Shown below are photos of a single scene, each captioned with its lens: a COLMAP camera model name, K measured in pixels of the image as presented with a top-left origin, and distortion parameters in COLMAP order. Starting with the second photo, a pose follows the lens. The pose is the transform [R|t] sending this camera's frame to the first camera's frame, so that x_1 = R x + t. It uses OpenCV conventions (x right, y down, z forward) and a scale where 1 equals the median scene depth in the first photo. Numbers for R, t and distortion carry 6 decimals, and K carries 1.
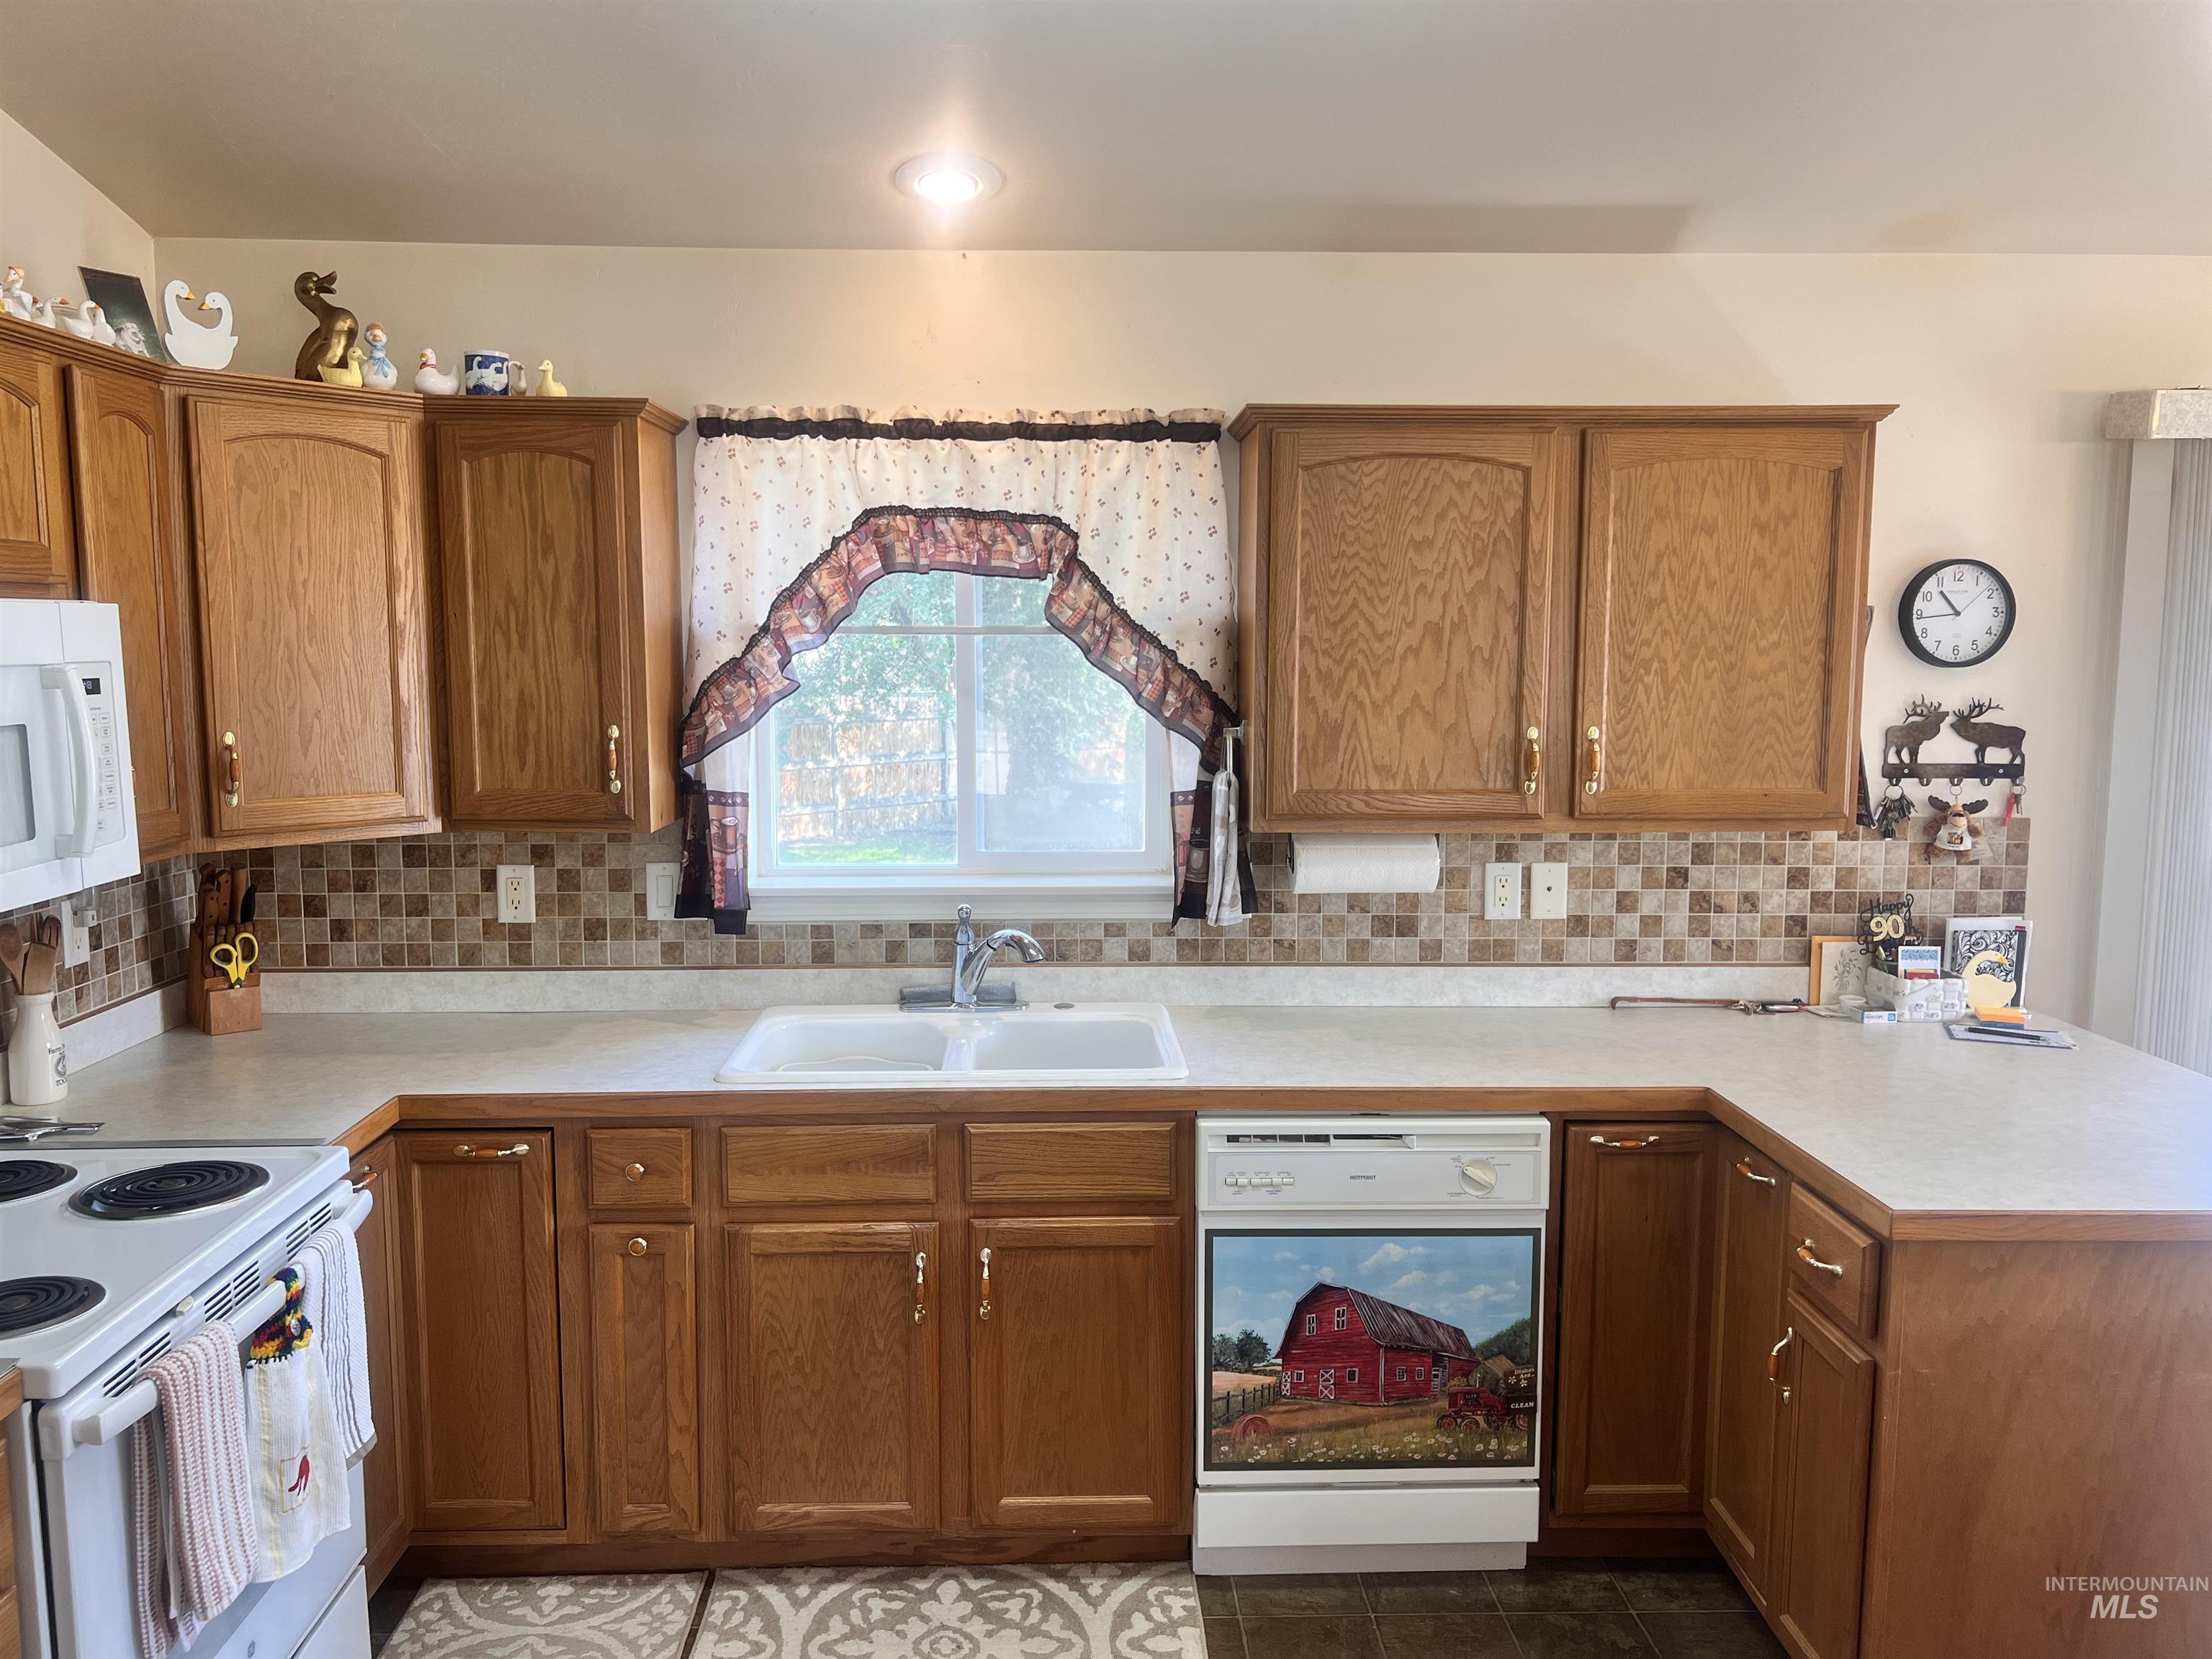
lens RADIAL K [[1661.1, 0, 1094.2], [0, 1661.1, 821.4], [0, 0, 1]] dist [0.056012, -0.069155]
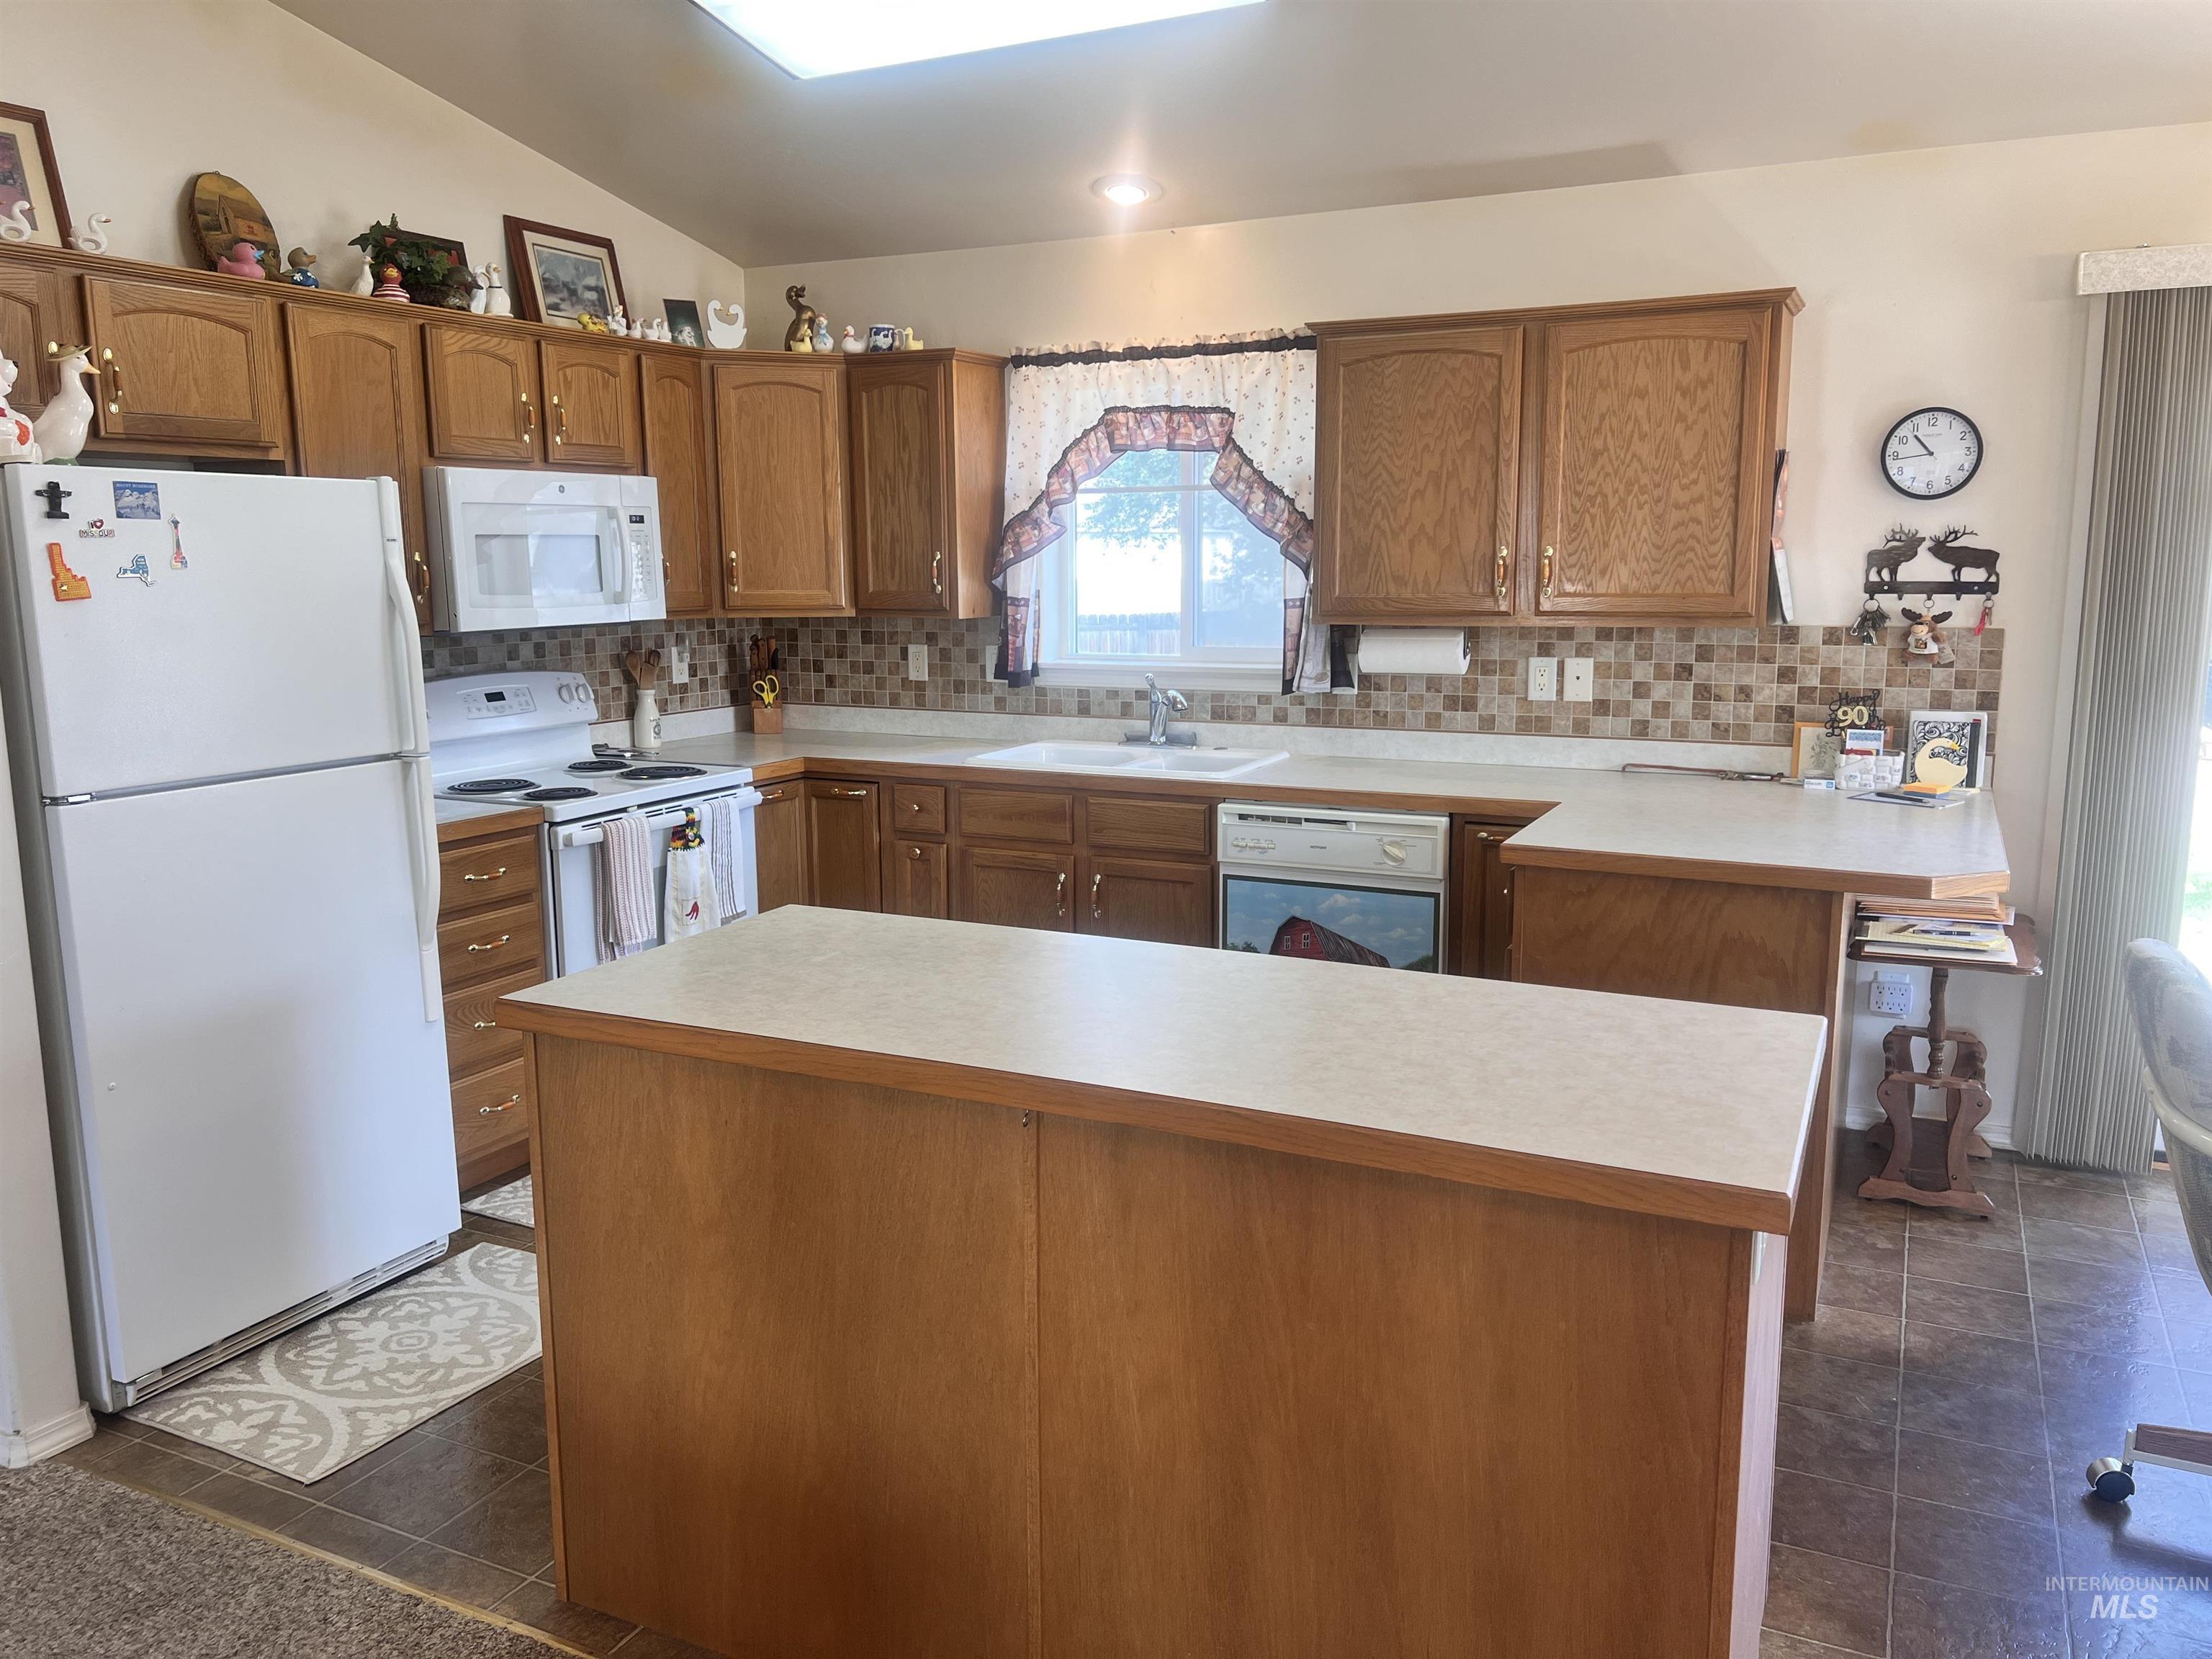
lens RADIAL K [[1661.1, 0, 1095.6], [0, 1661.1, 821.8], [0, 0, 1]] dist [0.056012, -0.069155]
pose [[0.880462, 0.068710, -0.469111, 0.623316], [-0.043541, 0.996980, 0.064306, 0.094477], [0.472113, -0.036193, 0.880795, -0.373214]]
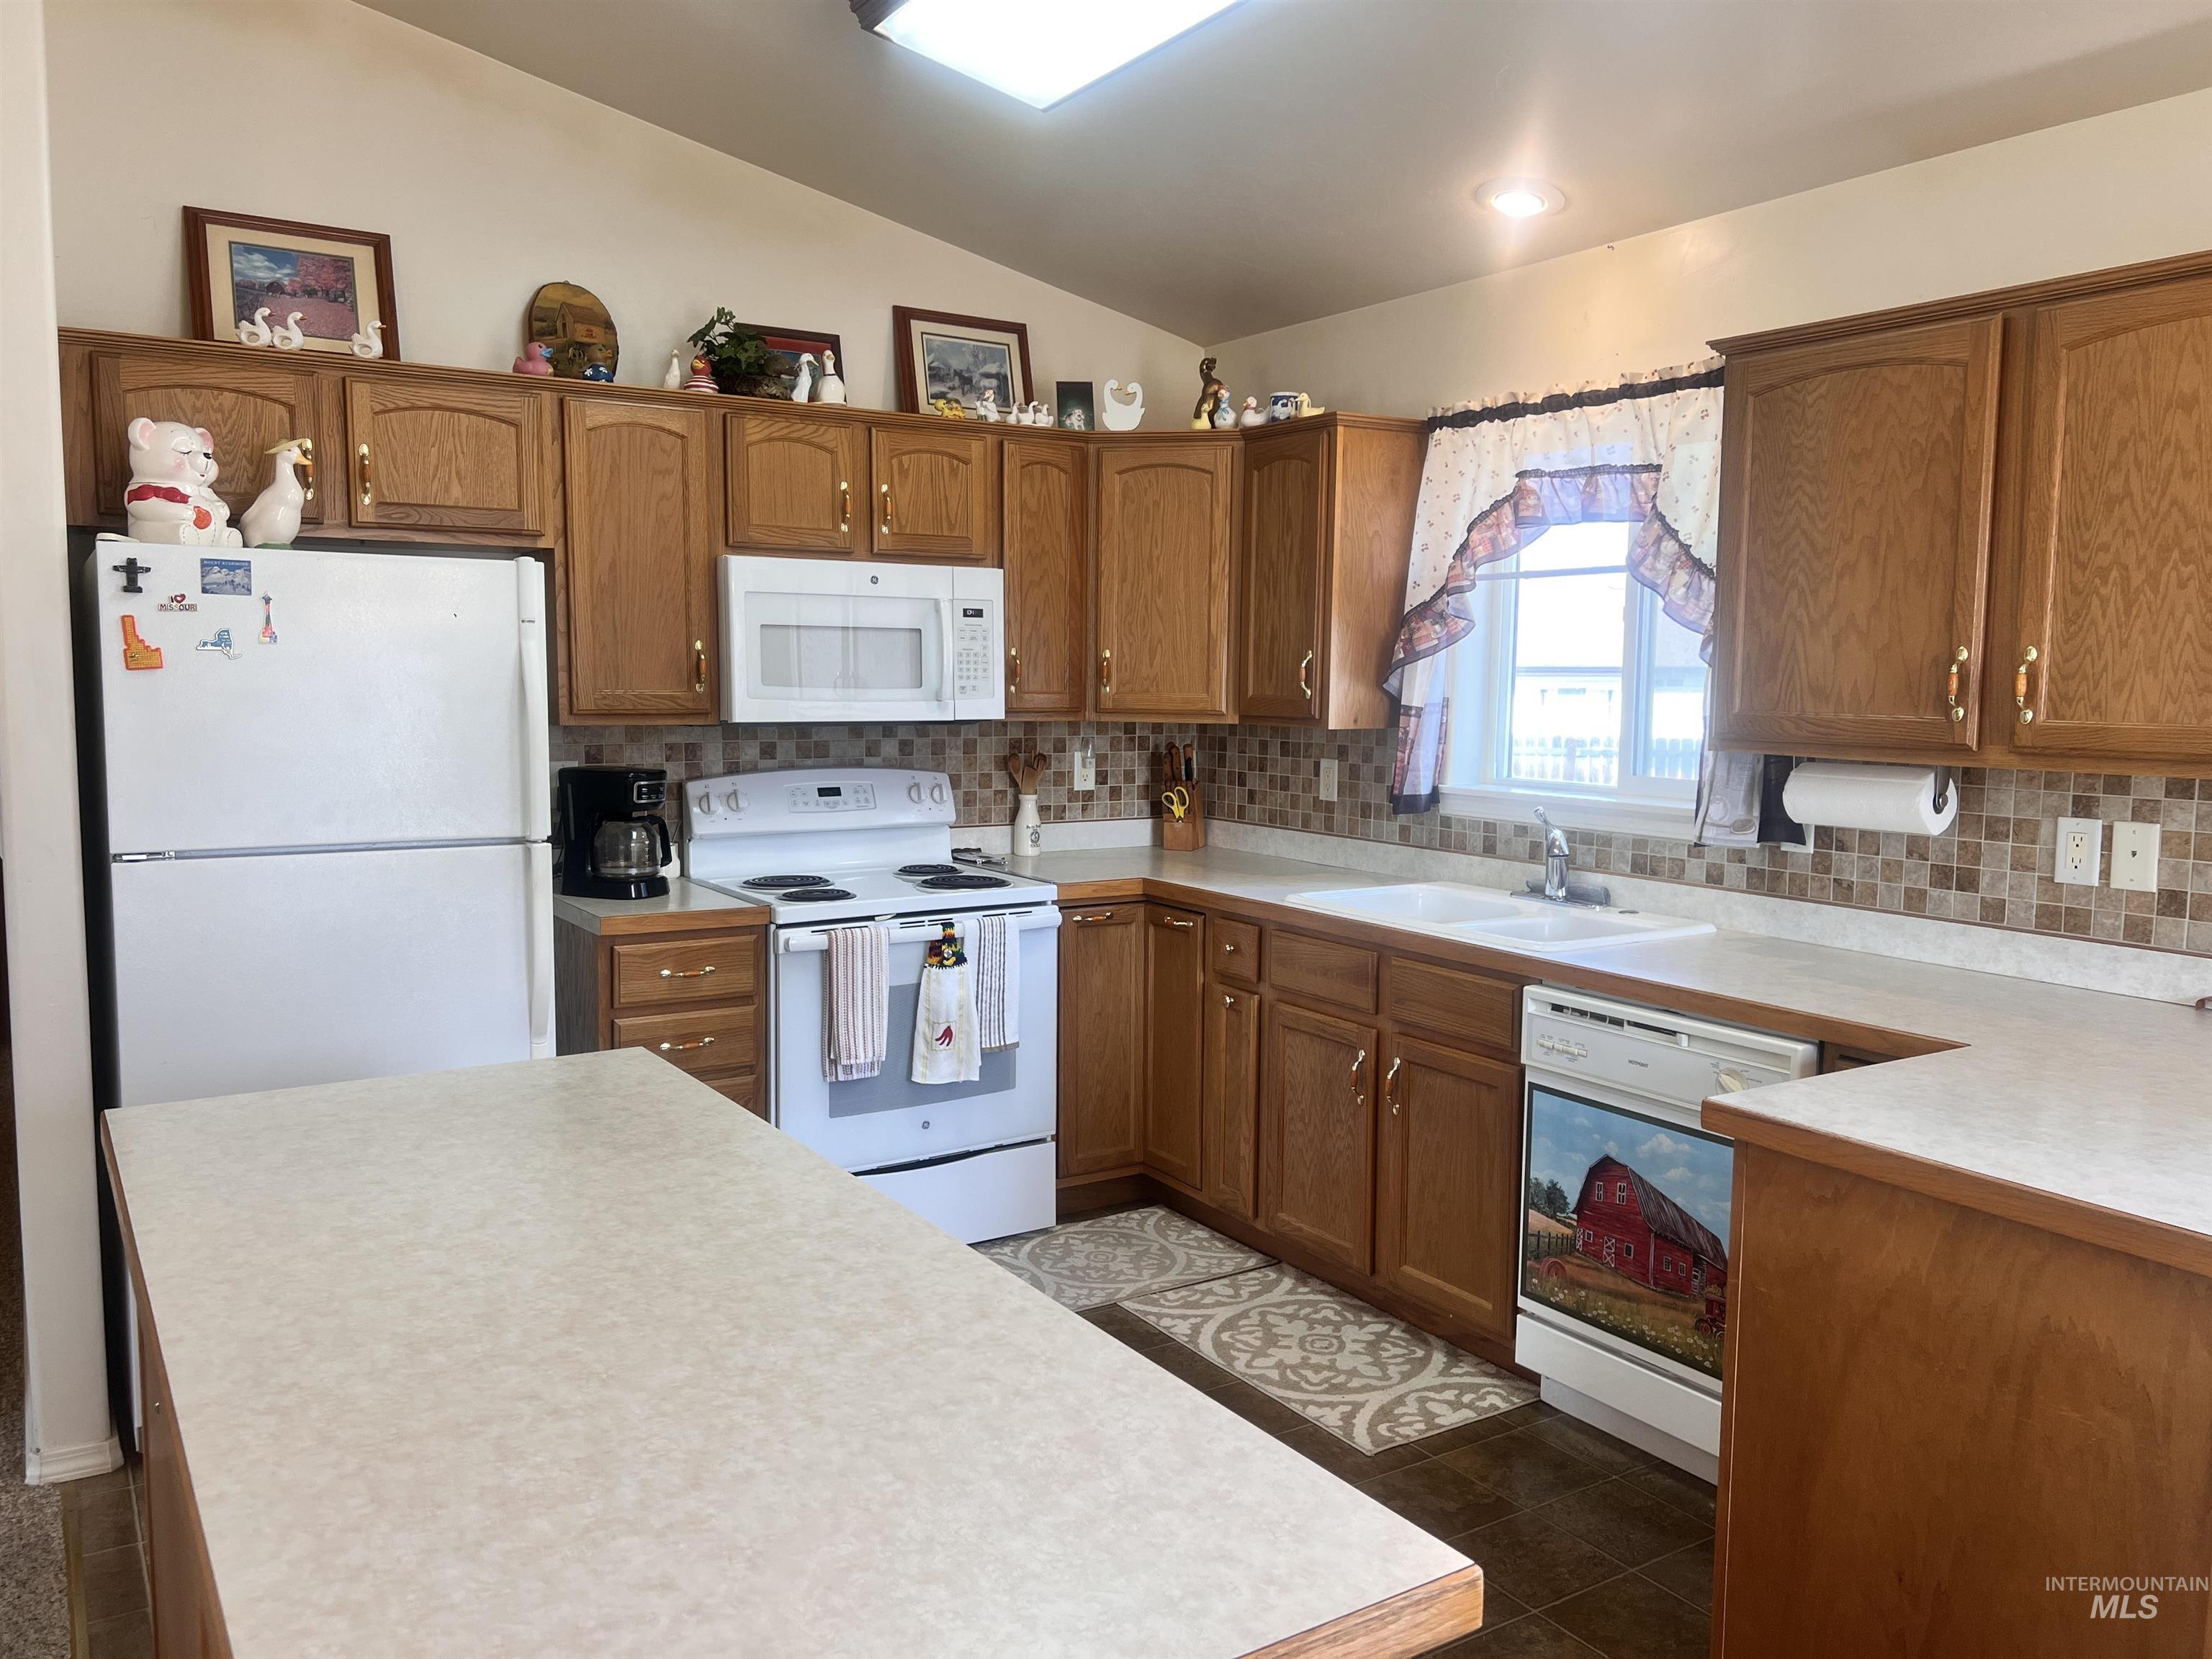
lens RADIAL K [[1661.1, 0, 1098.7], [0, 1661.1, 830.6], [0, 0, 1]] dist [0.056012, -0.069155]
pose [[0.512461, 0.087802, -0.854210, 0.804471], [-0.104197, 0.993767, 0.039636, 0.054988], [0.852365, 0.068695, 0.518415, 0.134132]]
